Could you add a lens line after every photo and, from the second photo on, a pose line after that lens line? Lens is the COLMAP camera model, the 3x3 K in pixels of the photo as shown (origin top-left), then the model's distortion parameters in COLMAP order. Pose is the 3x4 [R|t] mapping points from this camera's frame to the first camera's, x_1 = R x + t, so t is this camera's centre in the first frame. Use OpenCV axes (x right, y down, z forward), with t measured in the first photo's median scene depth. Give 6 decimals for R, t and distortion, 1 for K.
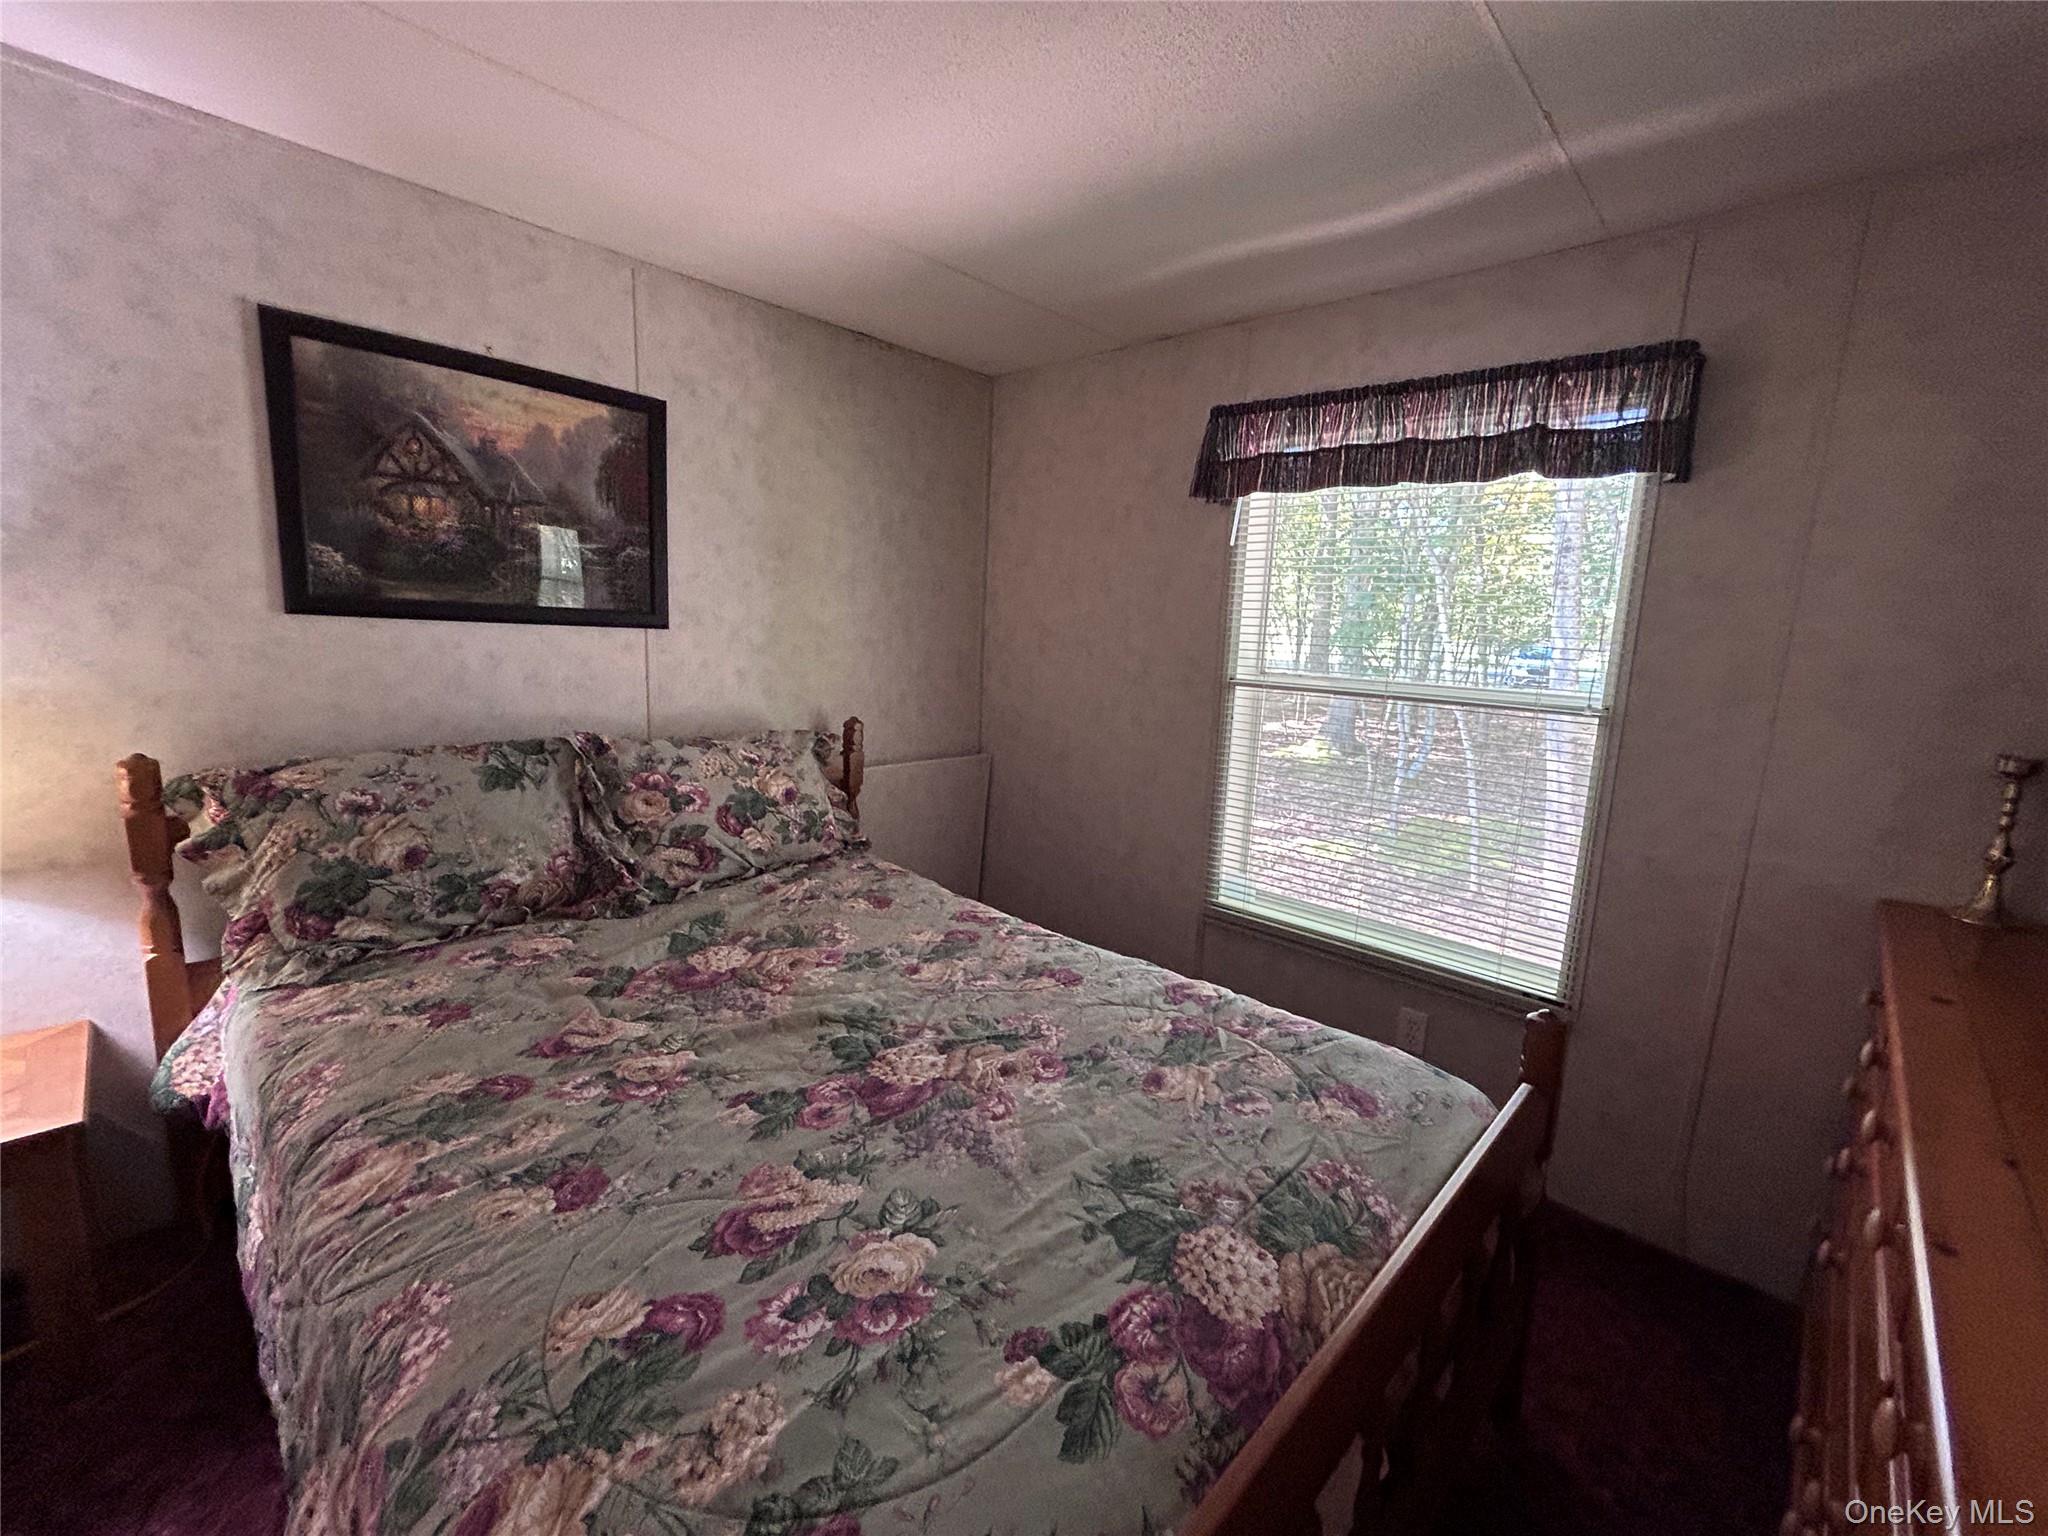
lens RADIAL K [[852.9, 0, 1026.1], [0, 852.9, 767.6], [0, 0, 1]] dist [-0.002055, 0.001503]
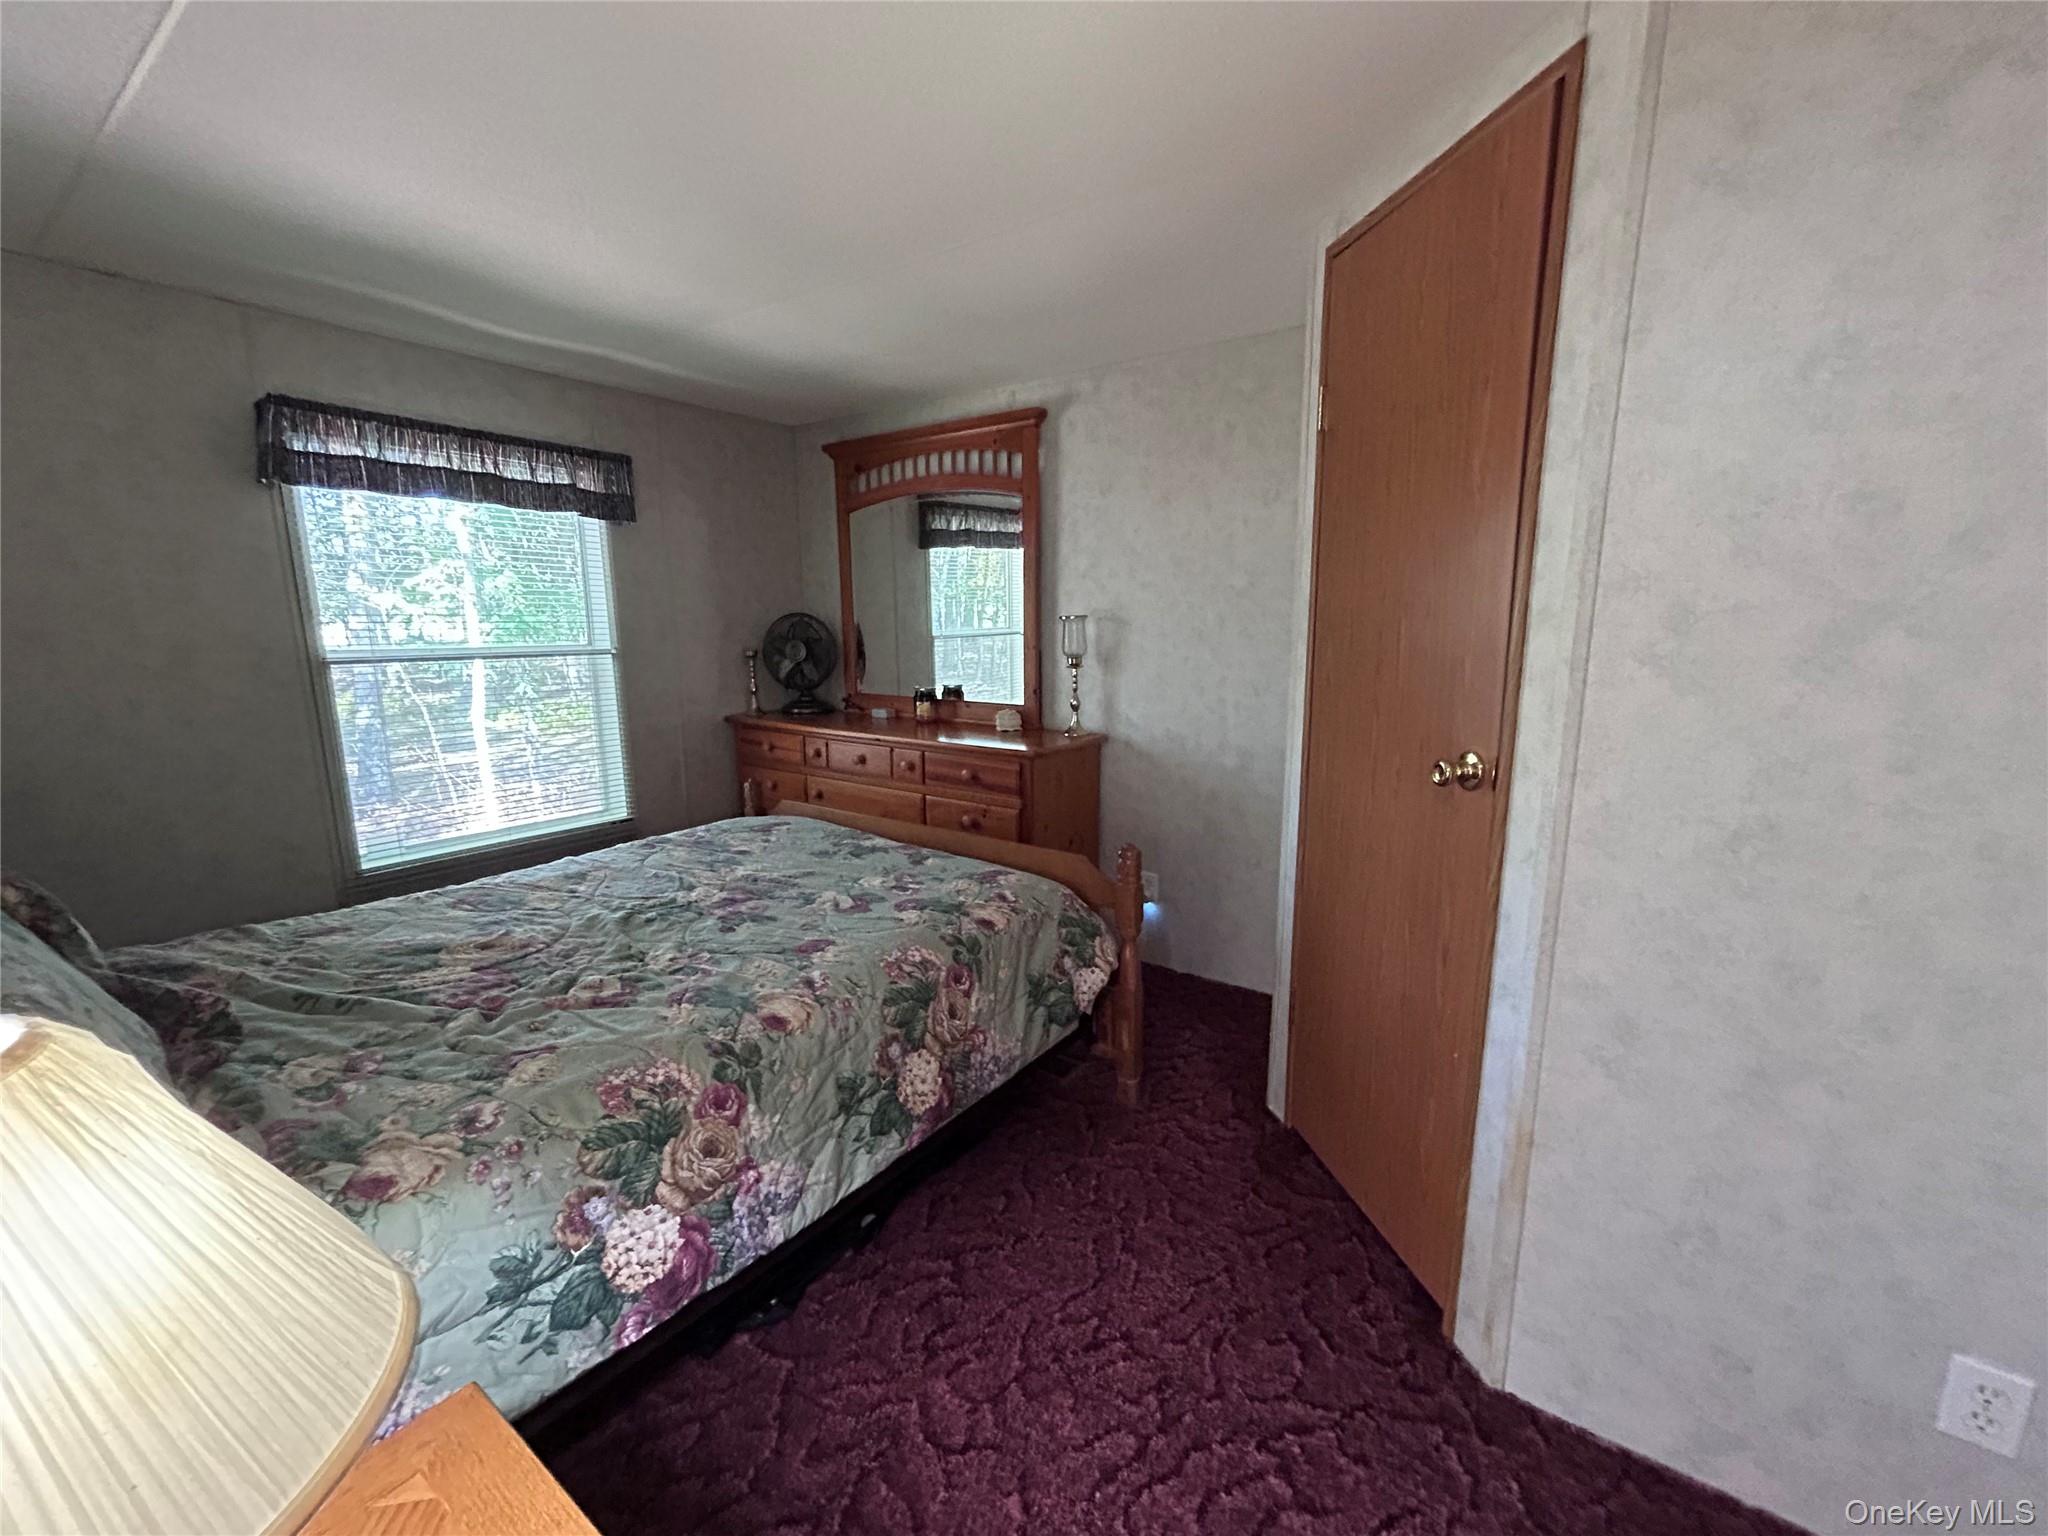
lens RADIAL K [[852.9, 0, 1026.9], [0, 852.9, 773.4], [0, 0, 1]] dist [-0.002055, 0.001503]
pose [[-0.135065, -0.223137, 0.965384, -1.341039], [0.160342, 0.956548, 0.243528, -0.126122], [-0.977777, 0.187684, -0.093418, 0.405674]]
